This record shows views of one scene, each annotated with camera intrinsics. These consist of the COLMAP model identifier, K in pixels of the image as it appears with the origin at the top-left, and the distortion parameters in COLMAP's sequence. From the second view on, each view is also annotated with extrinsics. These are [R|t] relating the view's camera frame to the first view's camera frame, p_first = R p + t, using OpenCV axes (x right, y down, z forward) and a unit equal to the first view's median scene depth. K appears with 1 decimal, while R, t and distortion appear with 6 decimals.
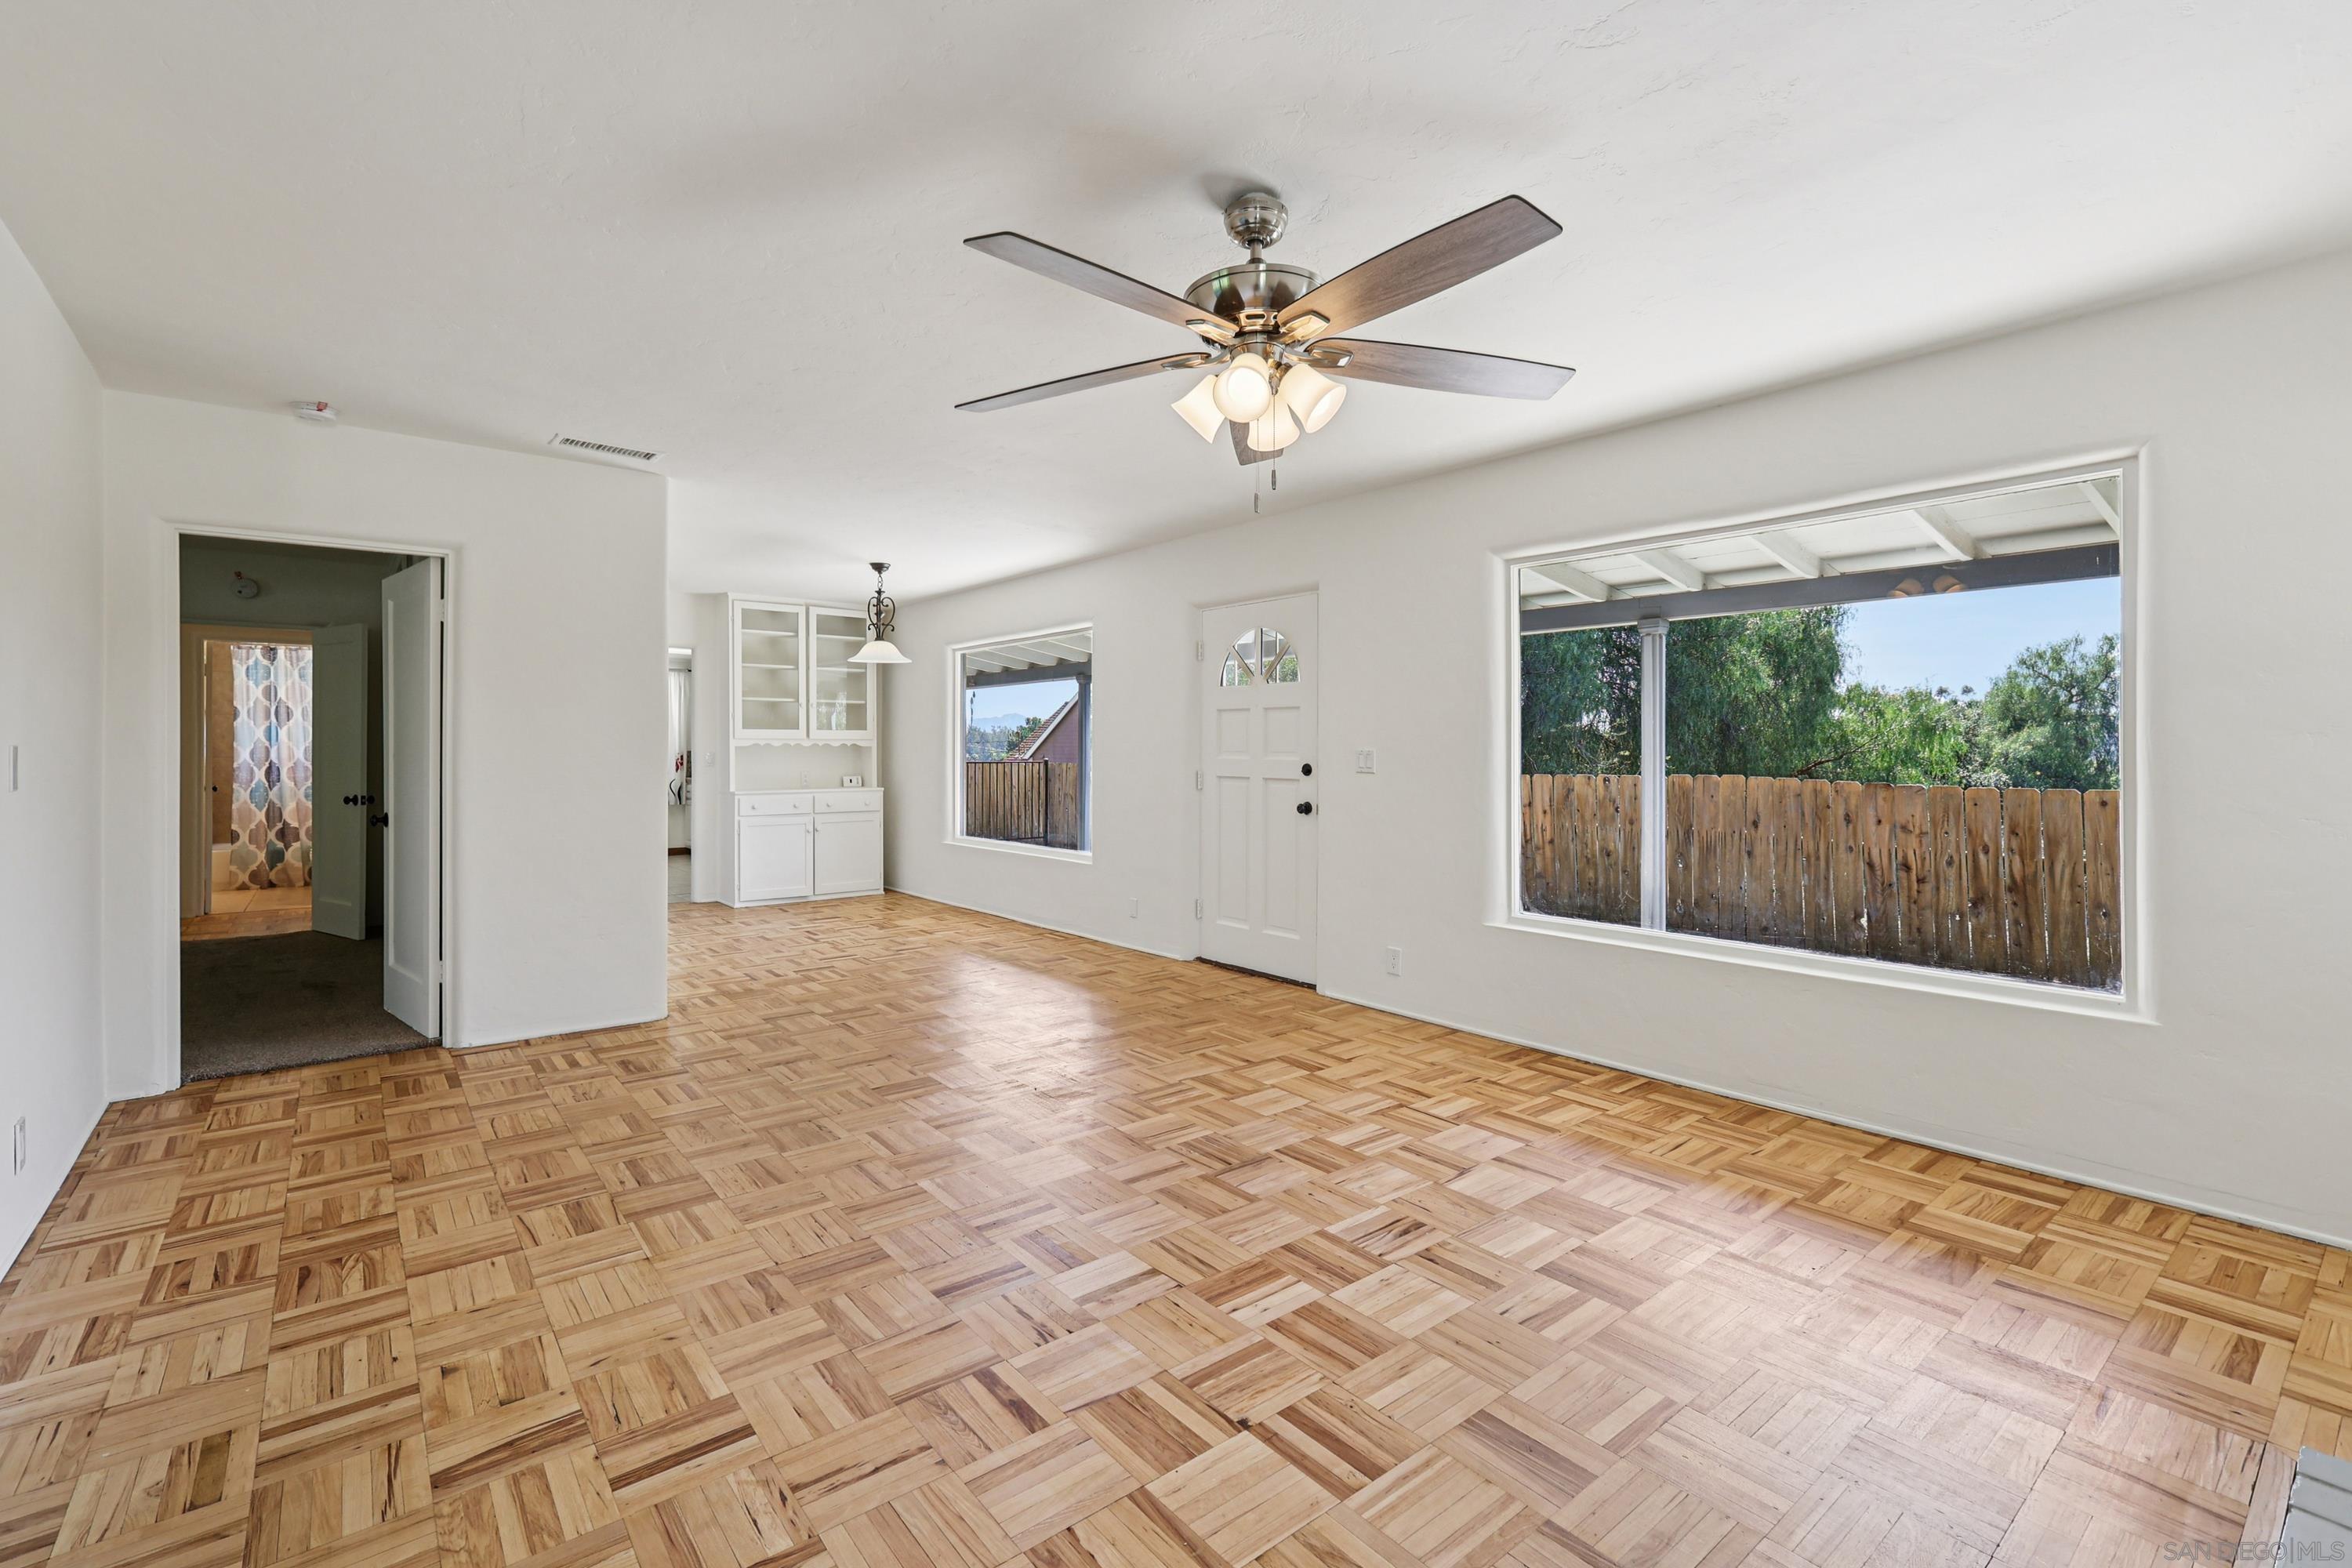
lens RADIAL K [[1037.6, 0, 1173.9], [0, 1037.6, 744.8], [0, 0, 1]] dist [0.002001, -0.000948]
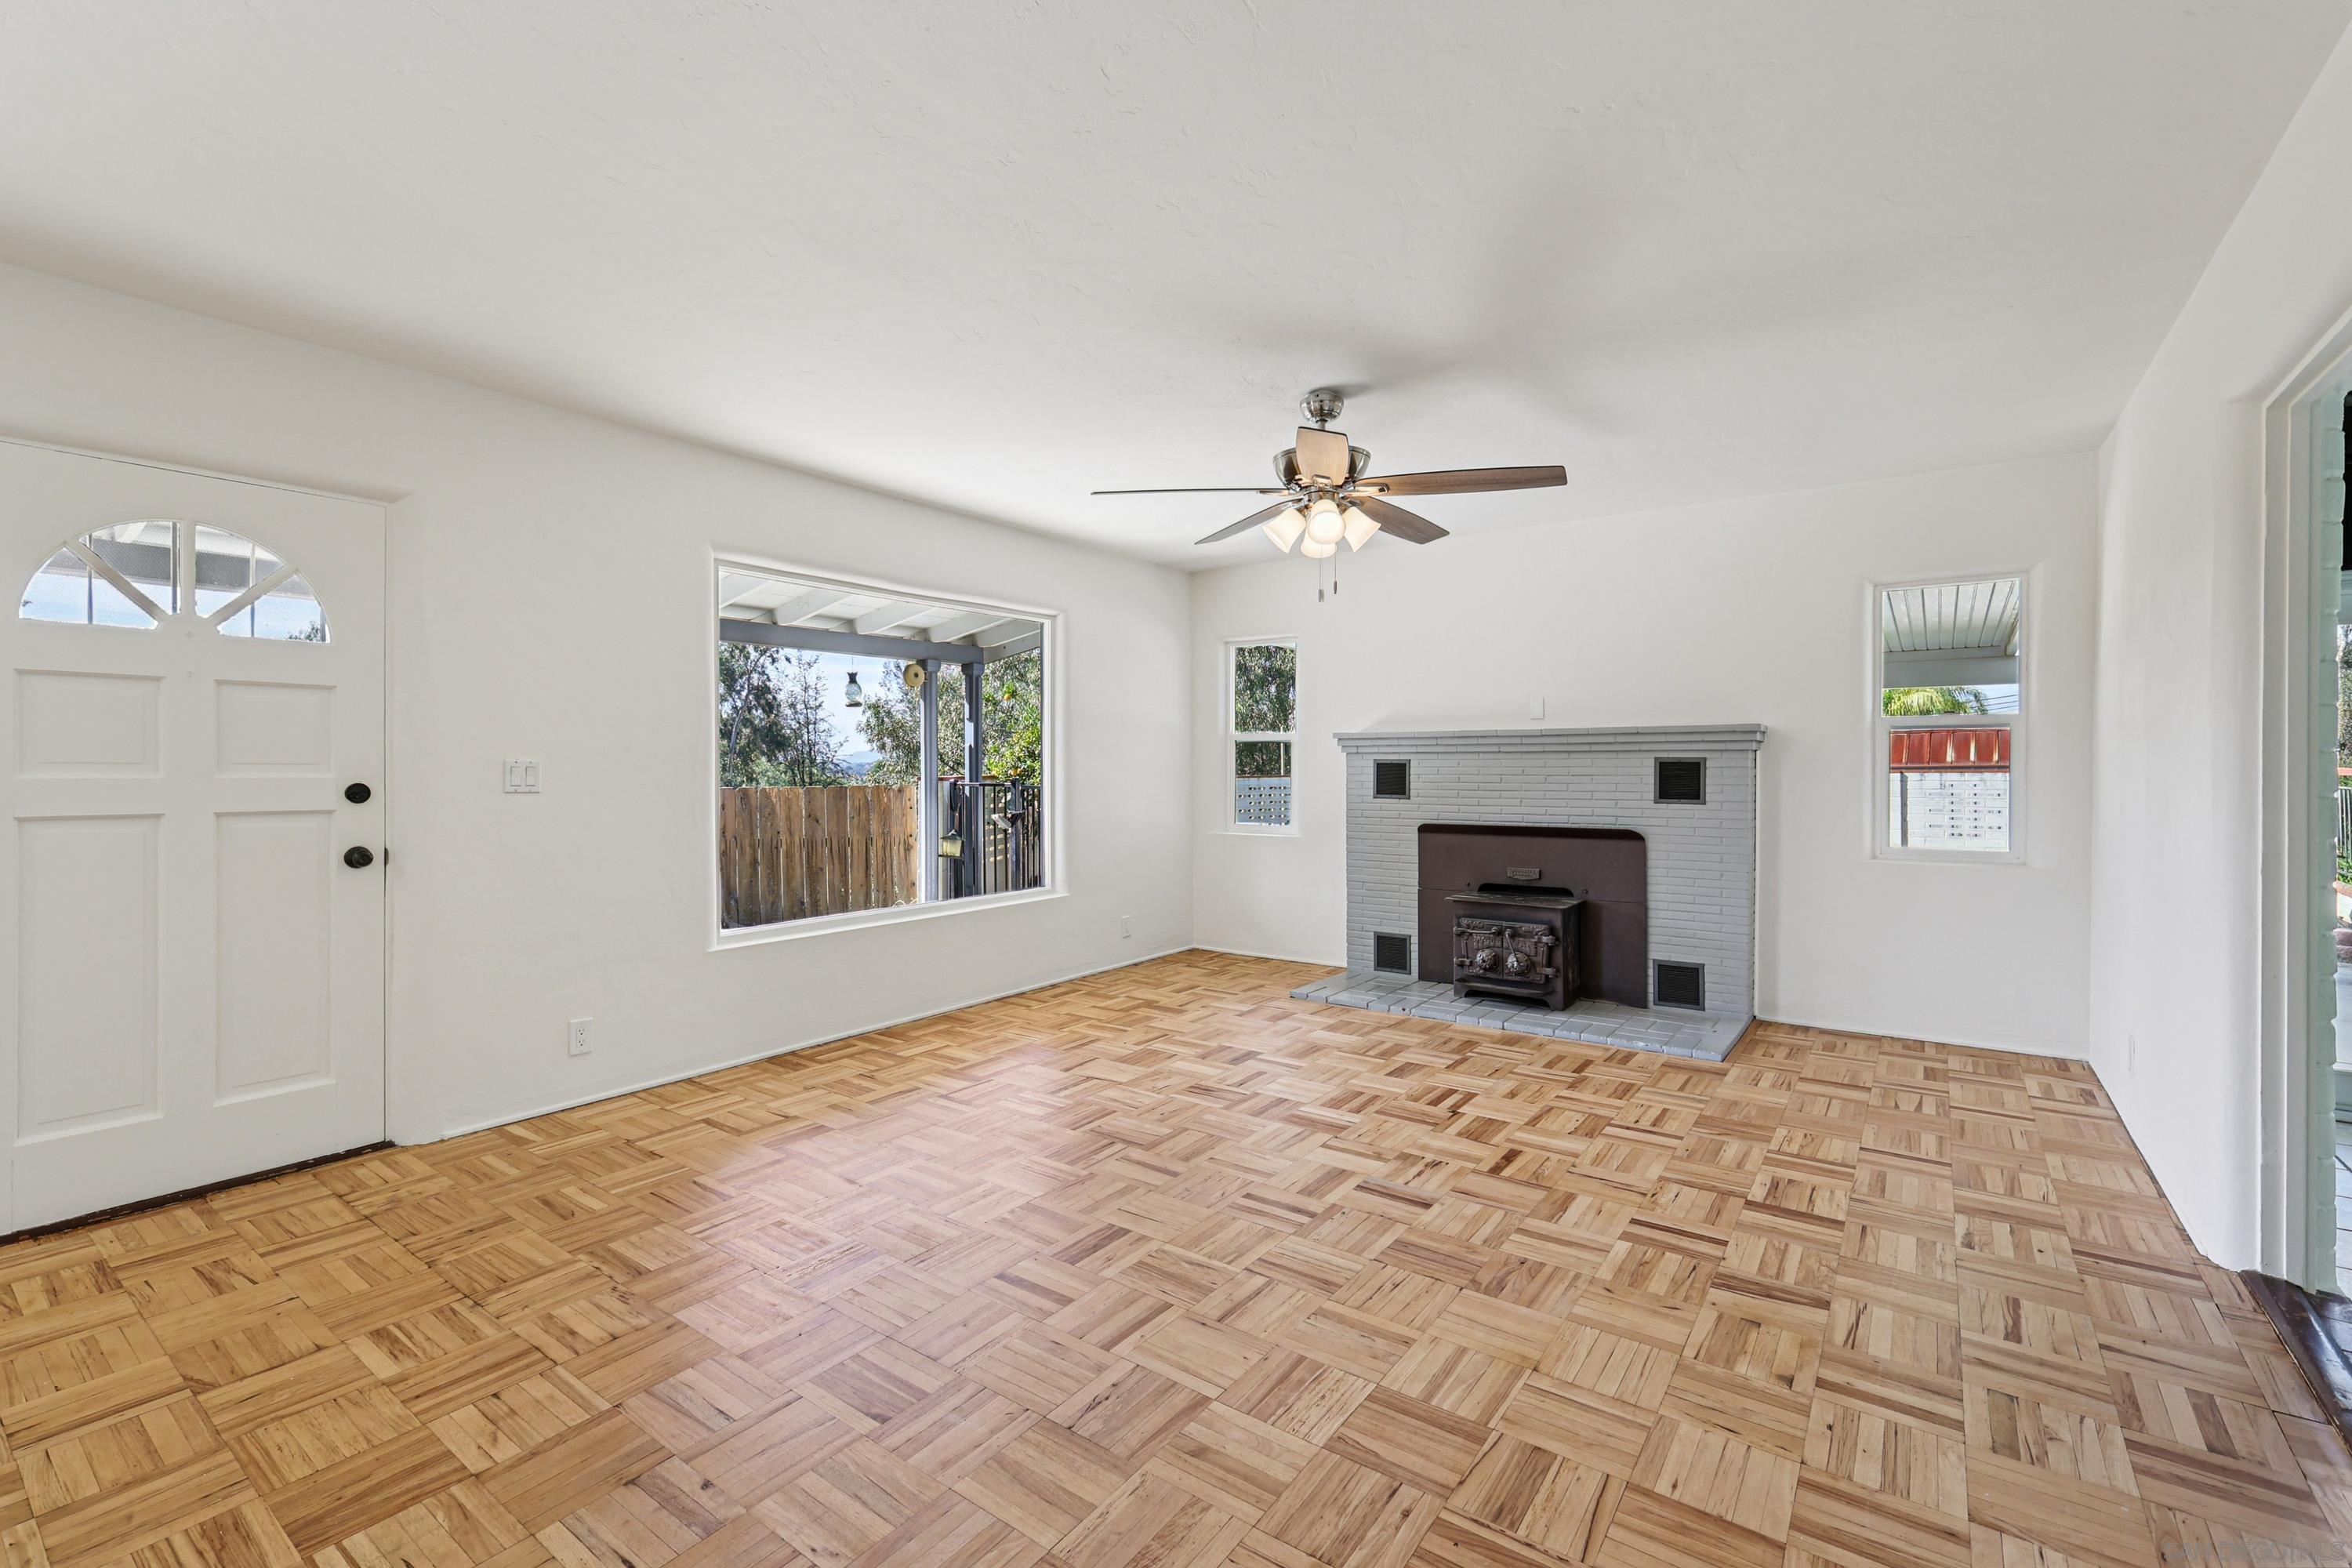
lens RADIAL K [[1037.6, 0, 1174.0], [0, 1037.6, 774.2], [0, 0, 1]] dist [0.002001, -0.000948]
pose [[-0.261435, -0.009637, 0.965173, -1.293095], [-0.003703, 0.999953, 0.008981, 0.012518], [-0.965214, -0.001226, -0.261458, 1.574812]]
